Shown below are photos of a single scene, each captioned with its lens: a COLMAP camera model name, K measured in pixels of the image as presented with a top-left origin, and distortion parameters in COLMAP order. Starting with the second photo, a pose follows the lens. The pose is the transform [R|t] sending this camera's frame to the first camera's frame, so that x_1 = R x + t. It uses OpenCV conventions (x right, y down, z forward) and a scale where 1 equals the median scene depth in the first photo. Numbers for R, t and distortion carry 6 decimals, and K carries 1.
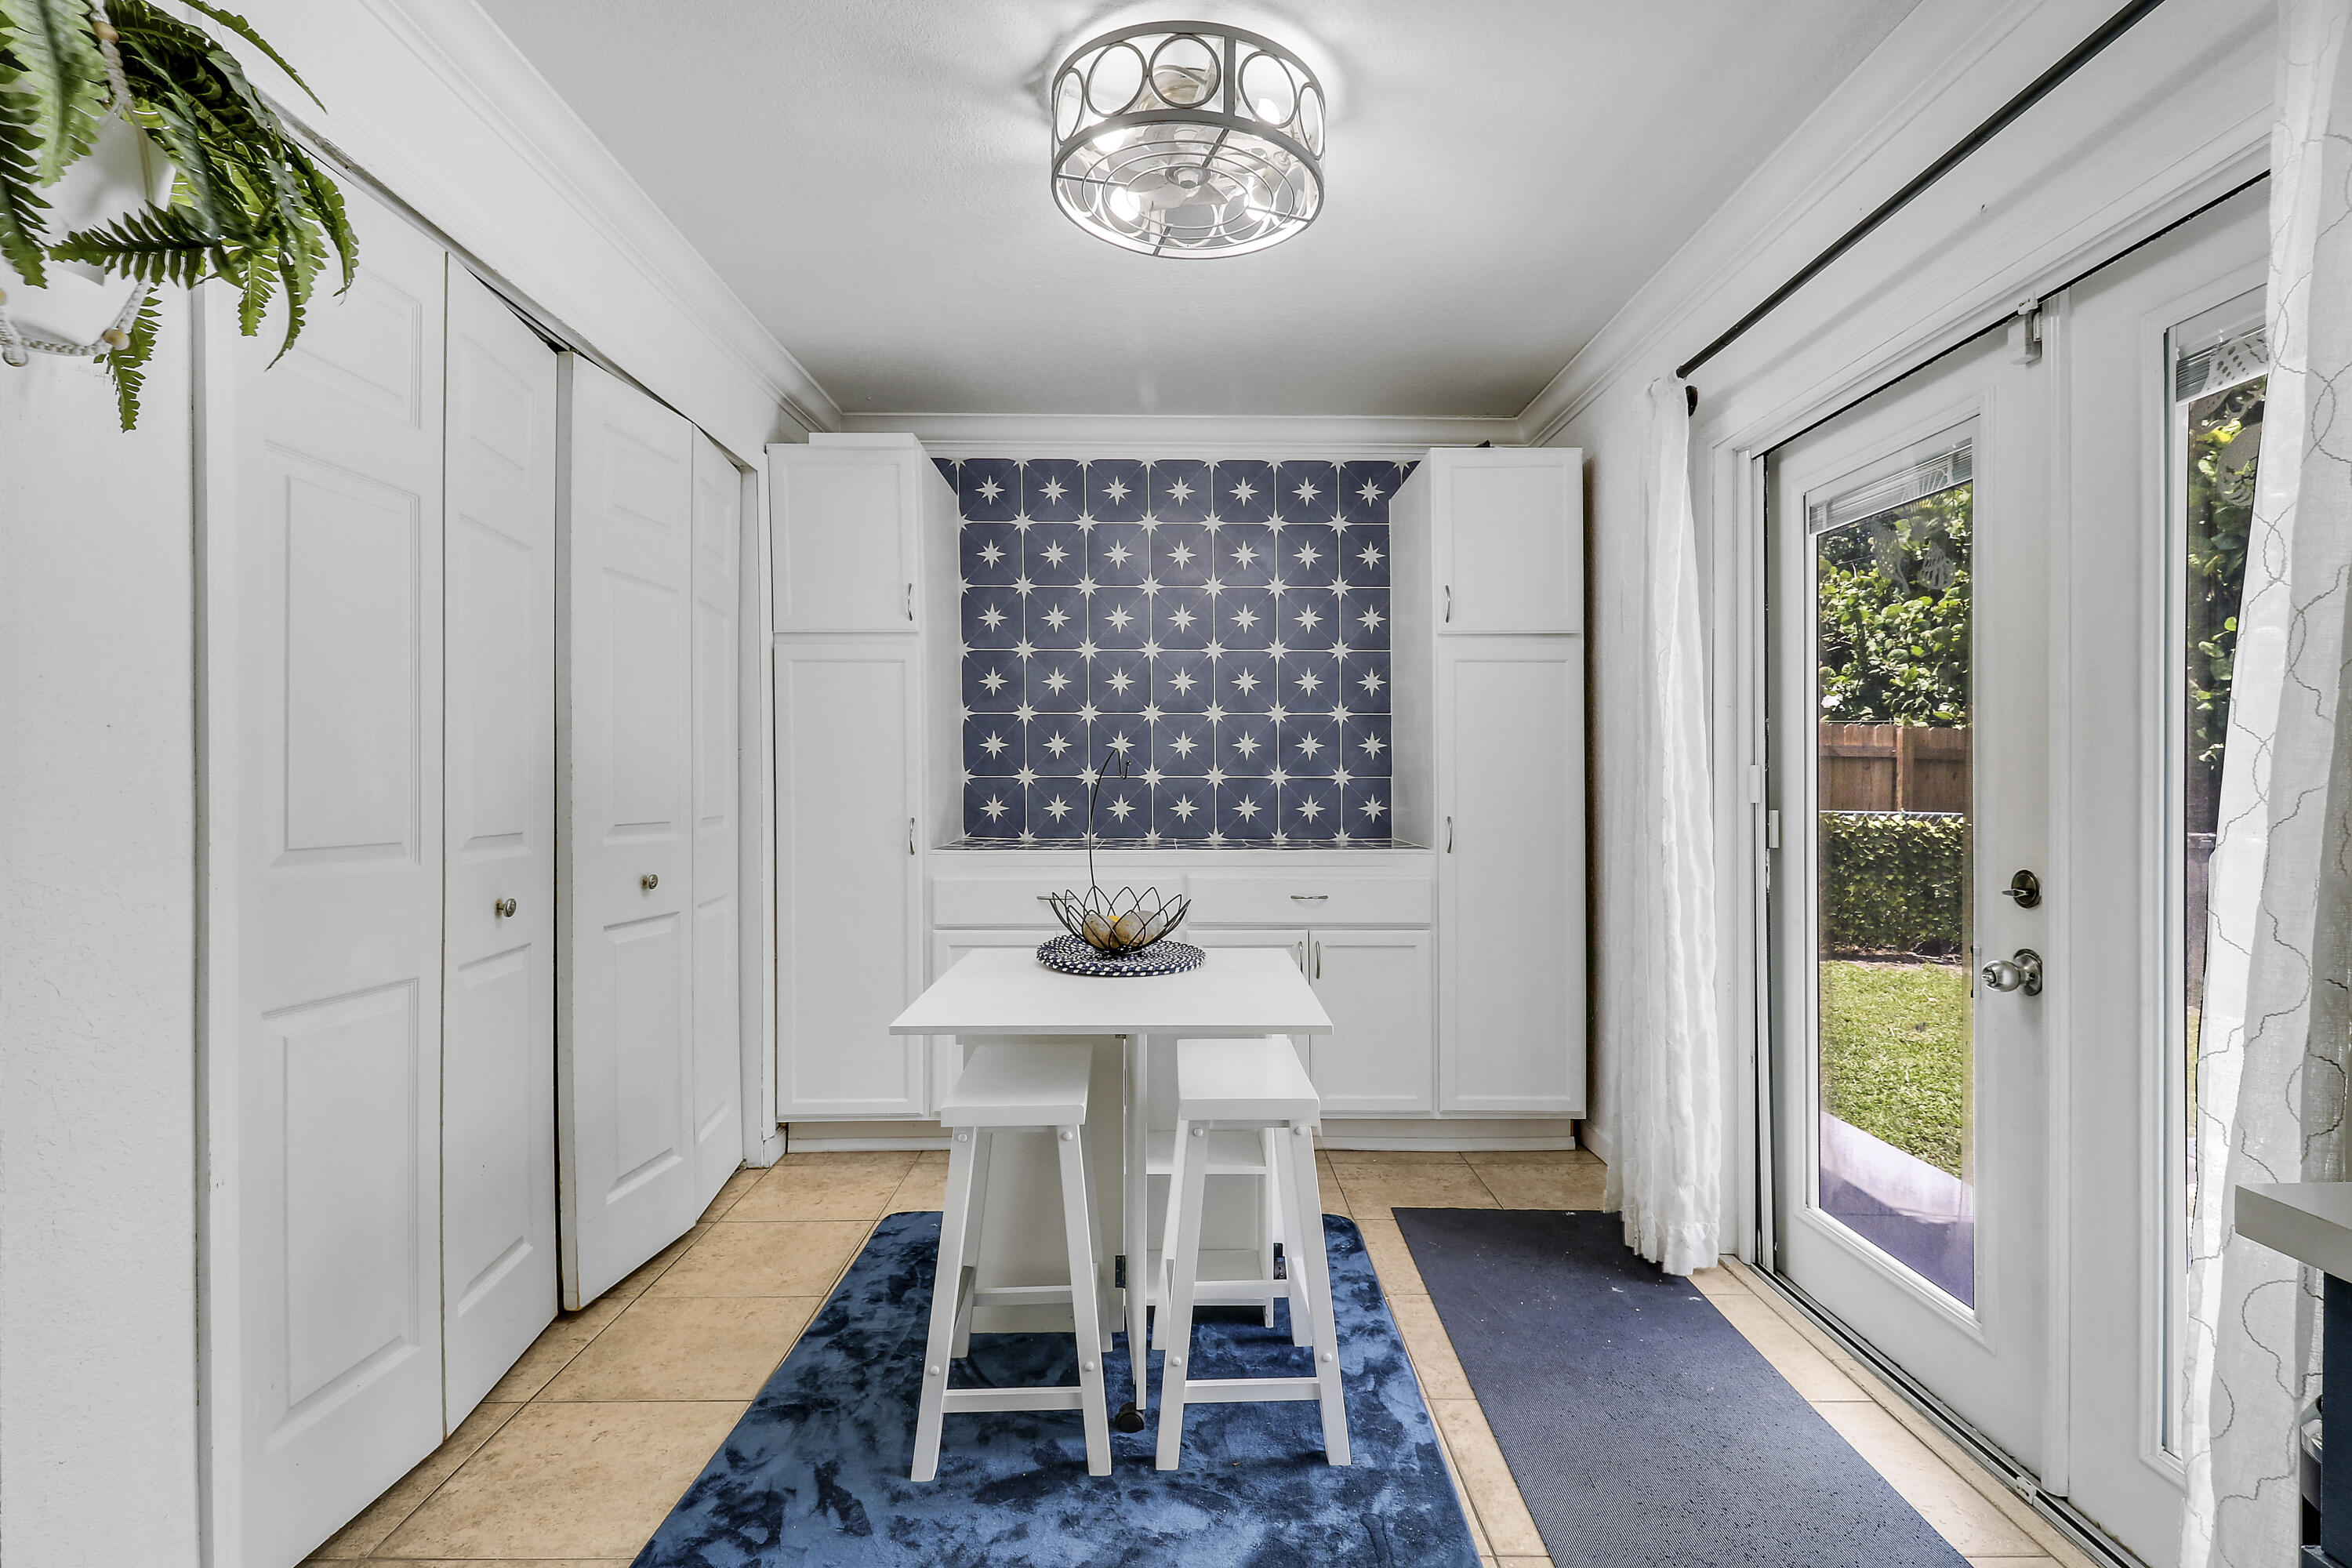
lens RADIAL K [[1086.3, 0, 1195.3], [0, 1086.3, 791.6], [0, 0, 1]] dist [0.002351, -0.010476]
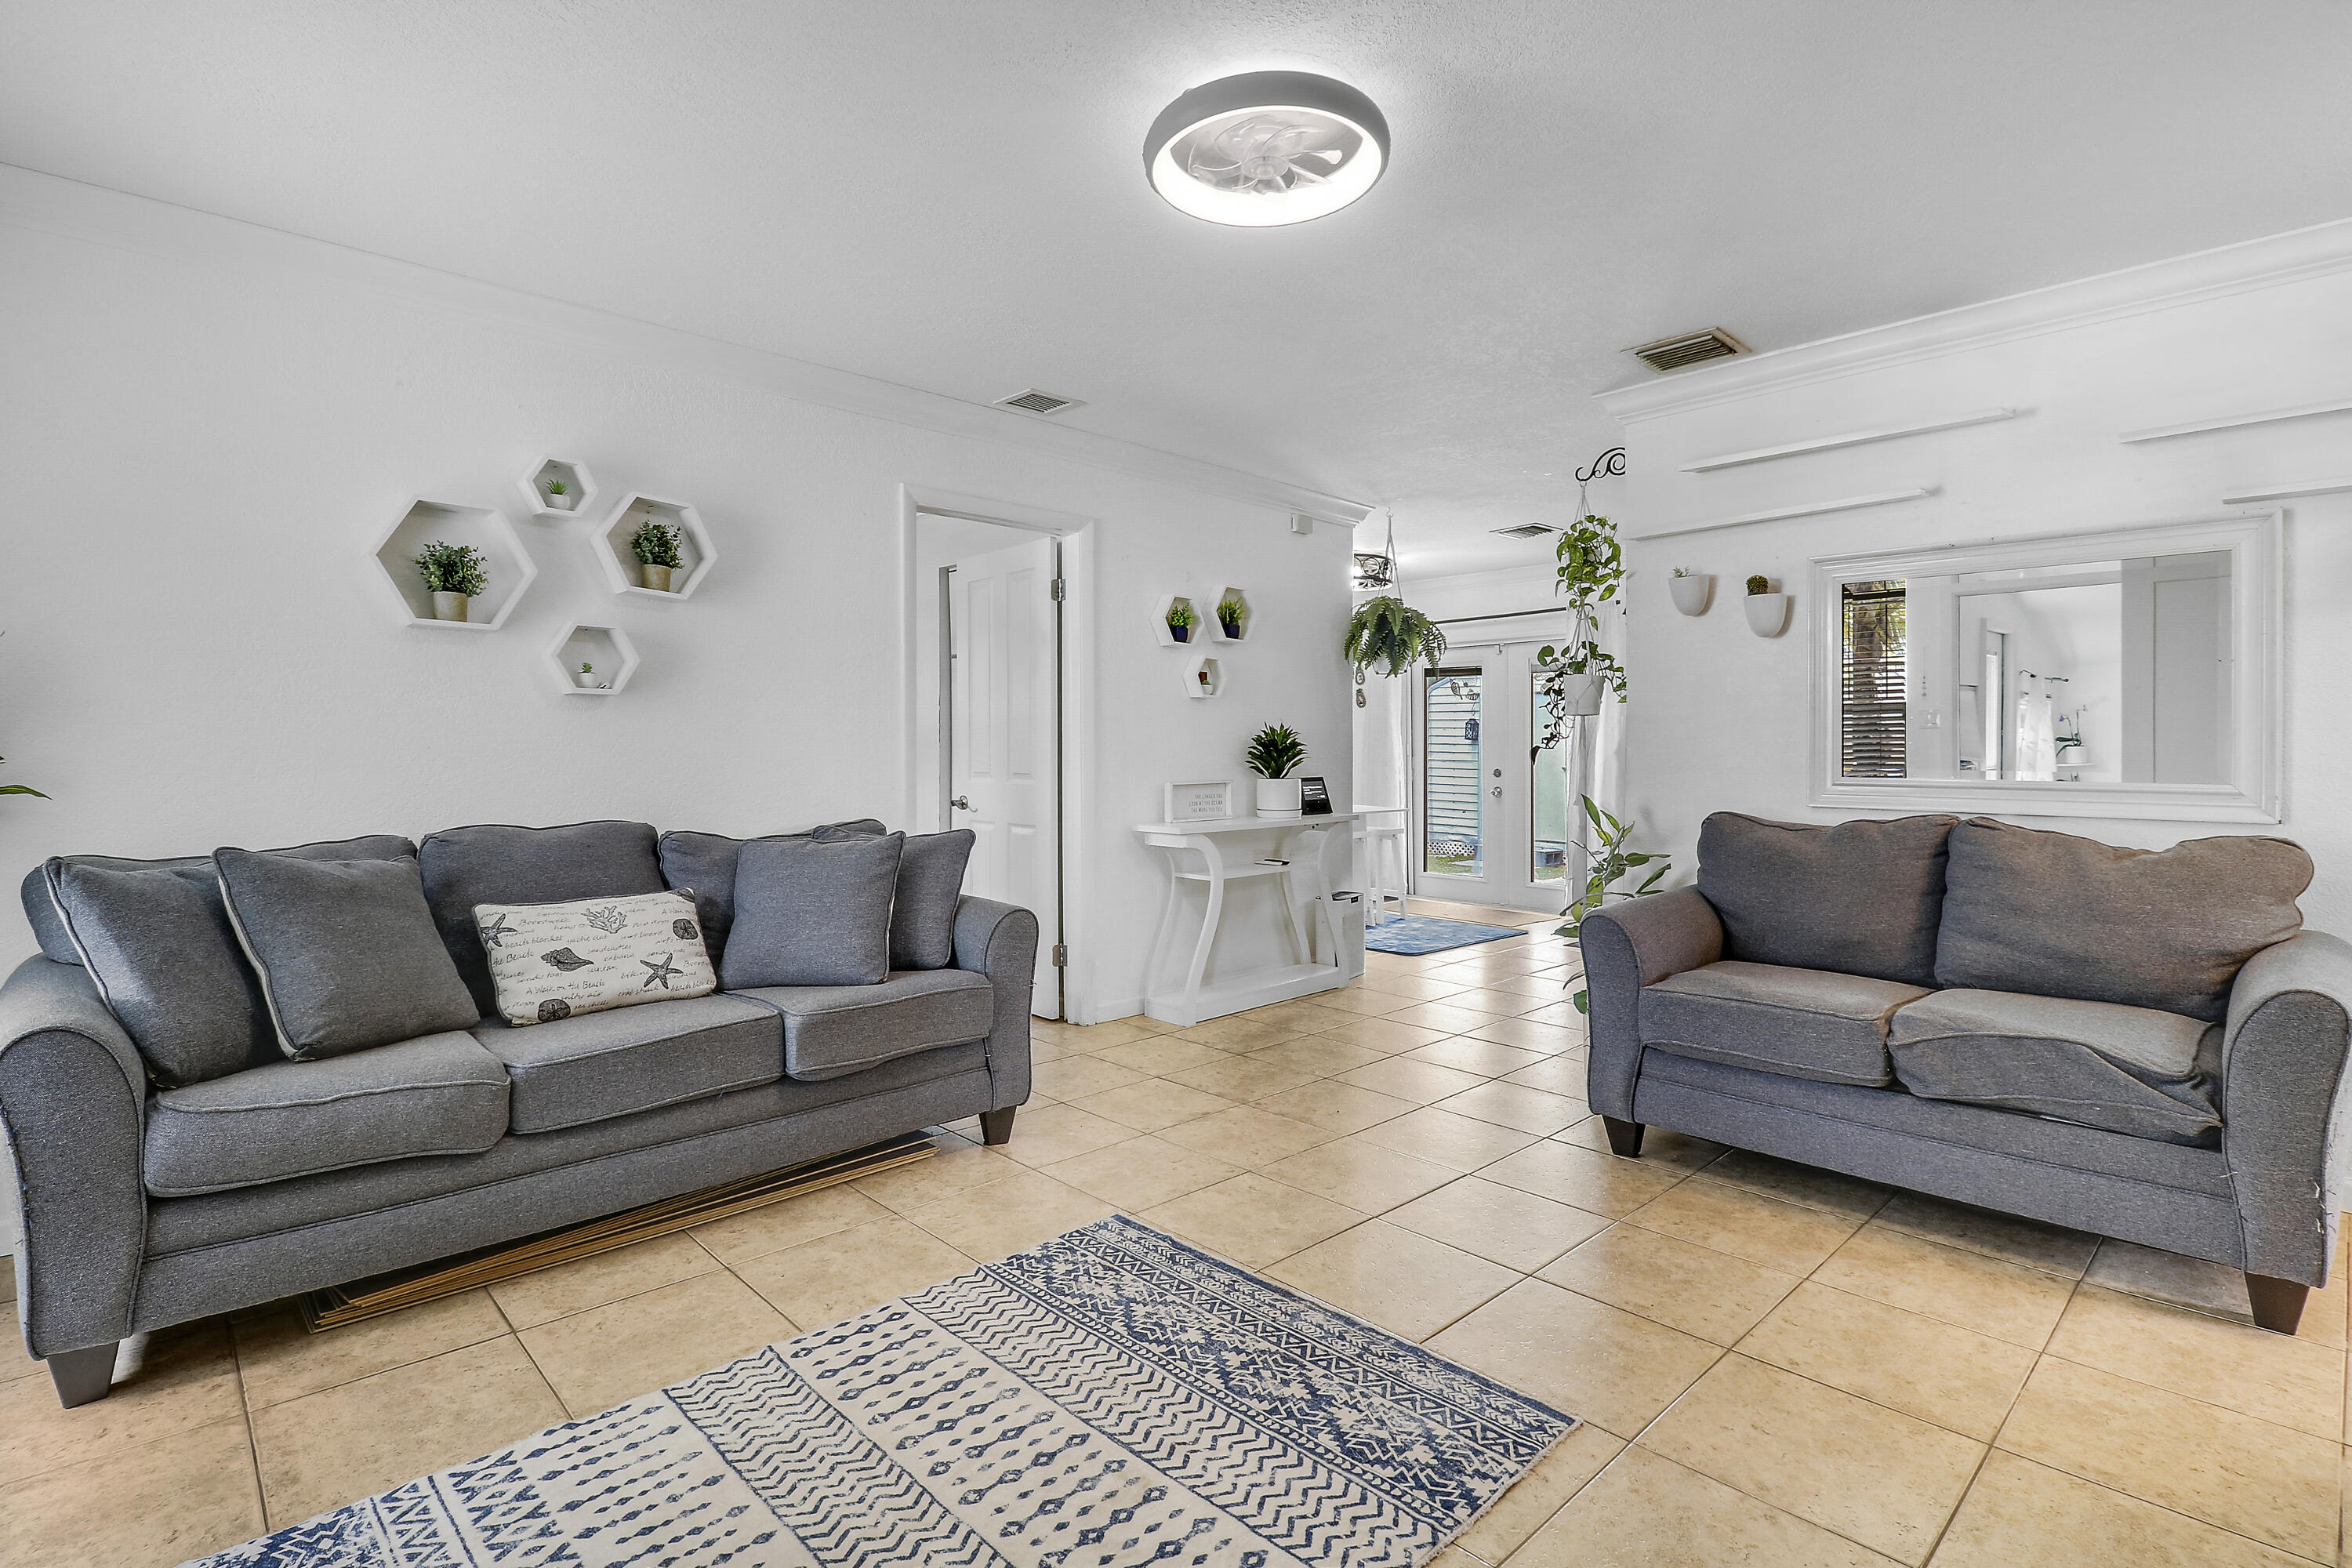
lens RADIAL K [[1119.4, 0, 1180.0], [0, 1119.4, 773.6], [0, 0, 1]] dist [-0.000214, -0.012466]
pose [[0.728832, -0.014416, 0.684540, -1.576282], [0.002983, 0.999836, 0.017880, 0.001286], [-0.684686, -0.010989, 0.728756, -0.687562]]
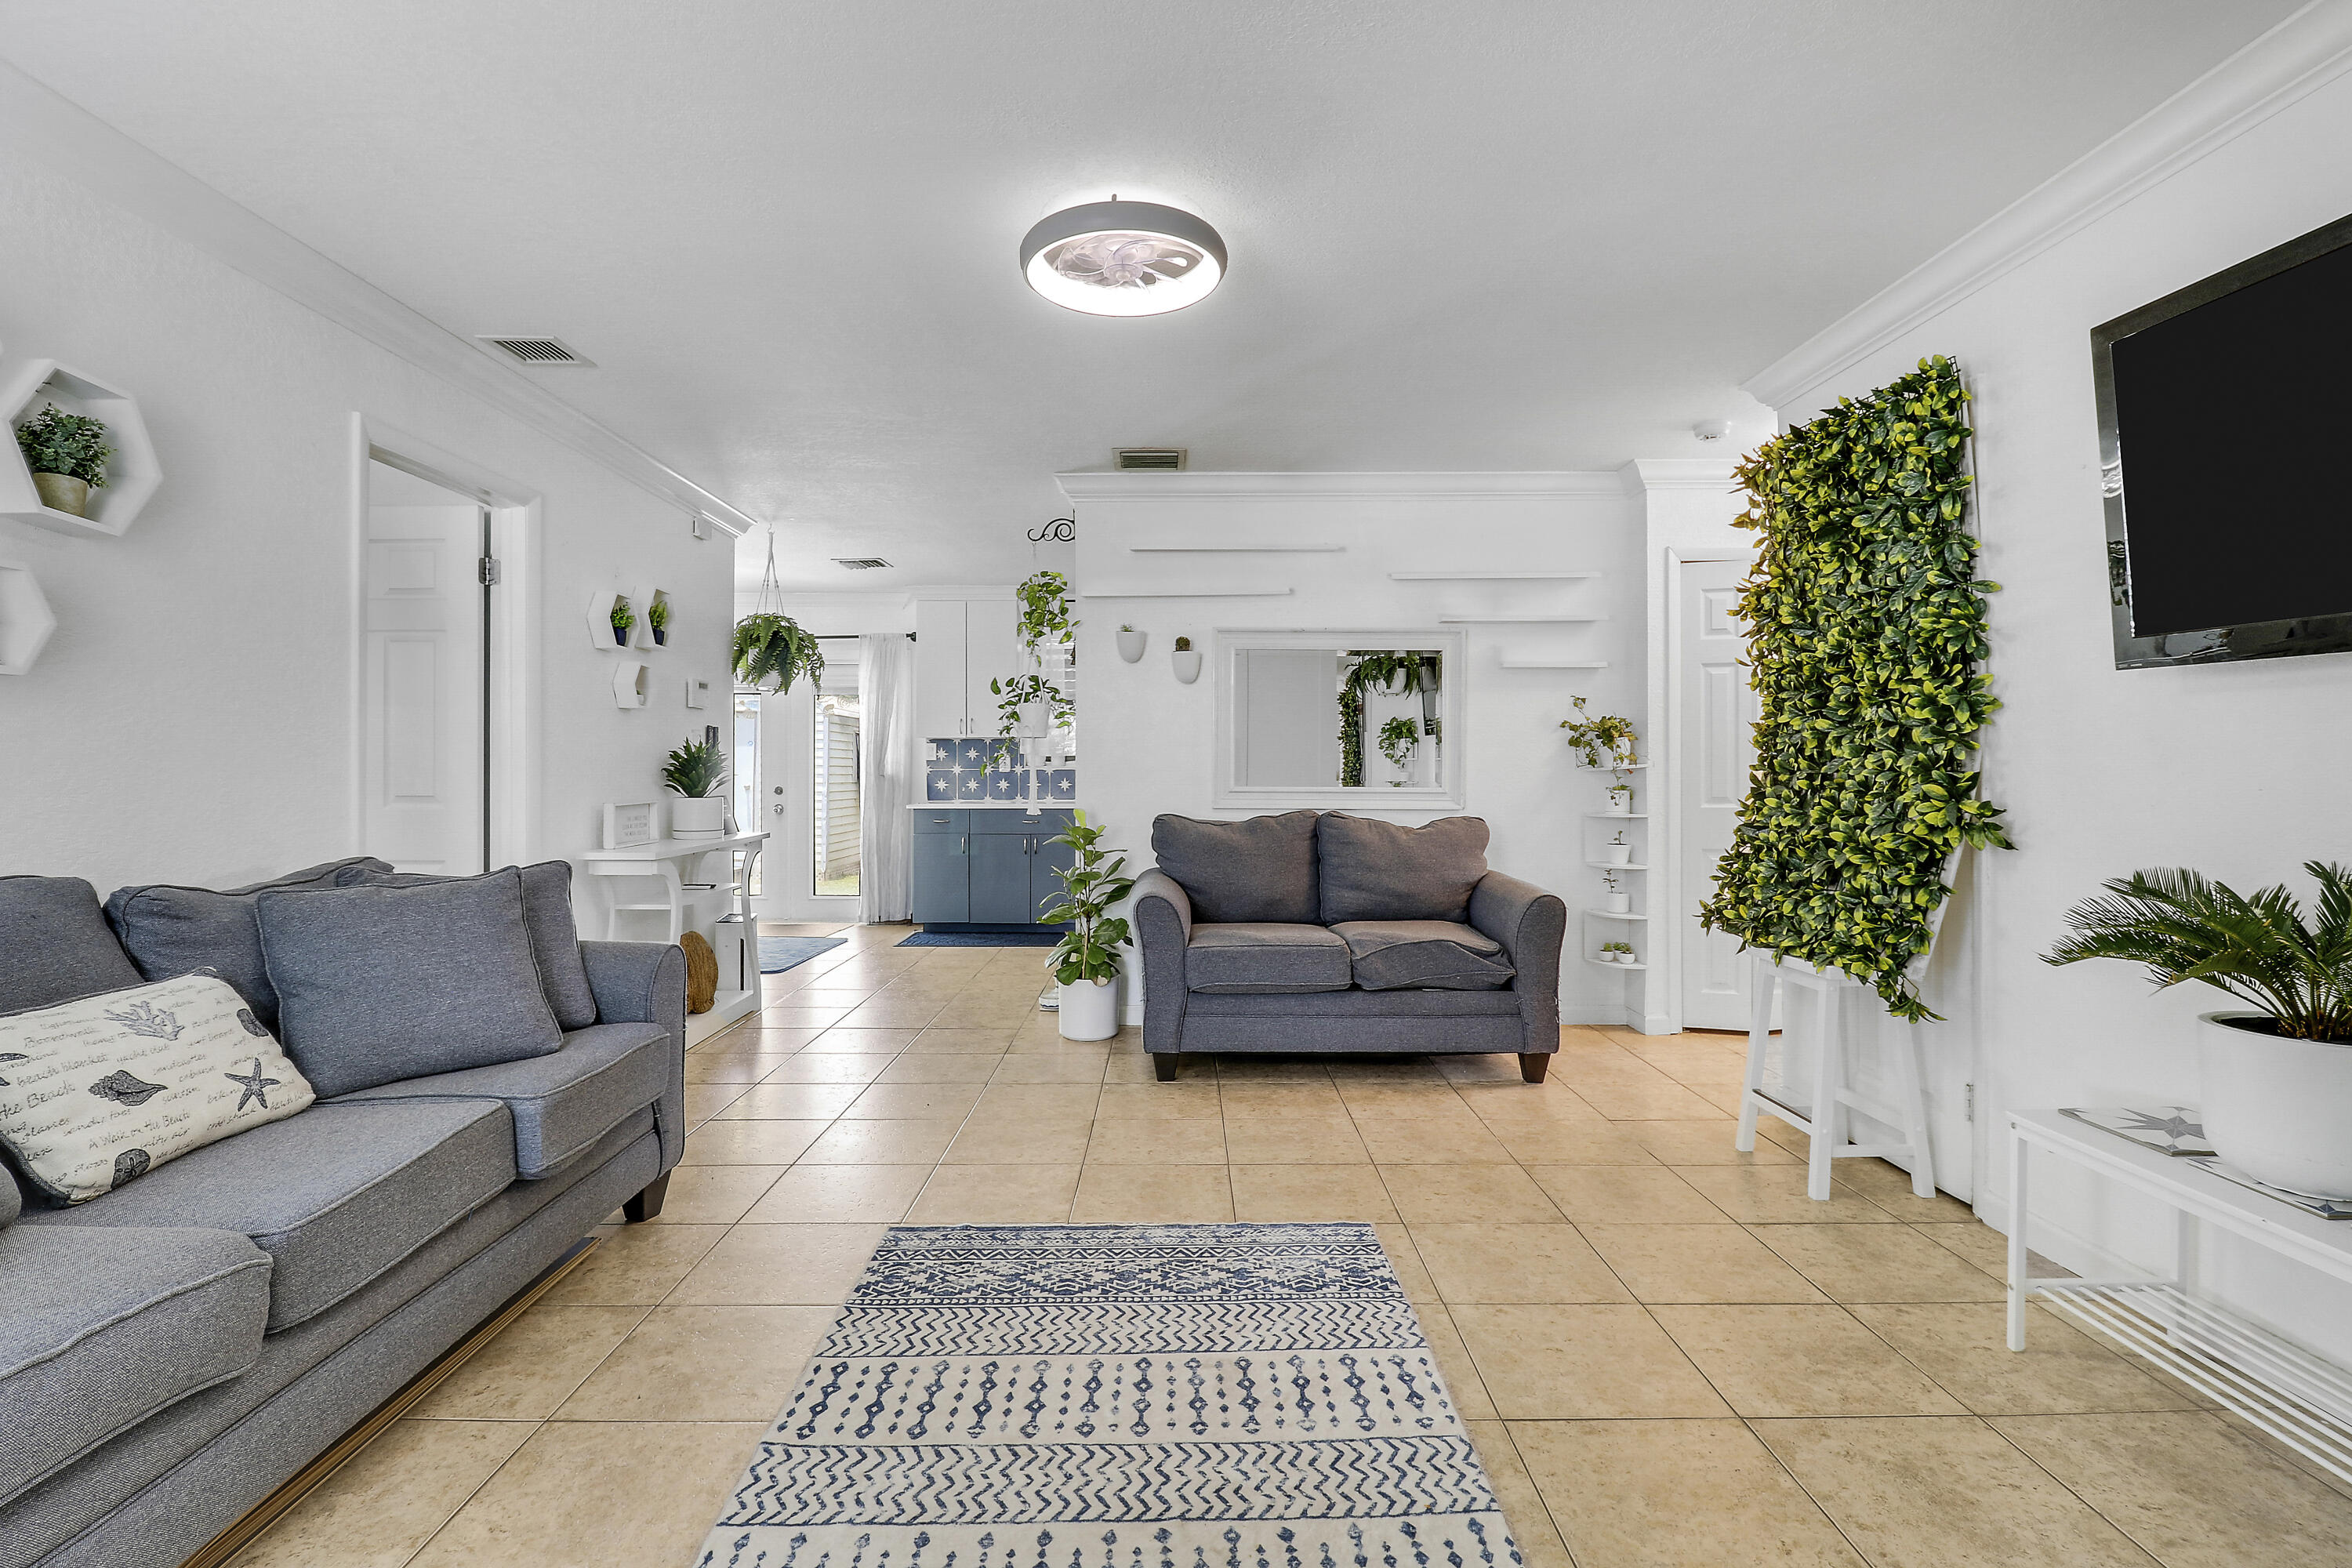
lens RADIAL K [[1097.8, 0, 1197.5], [0, 1097.8, 787.3], [0, 0, 1]] dist [0.001578, -0.012320]
pose [[-0.001393, -0.016205, 0.999868, -1.824745], [0.004062, 0.999860, 0.016211, 0.002617], [-0.999991, 0.004084, -0.001327, -0.331786]]
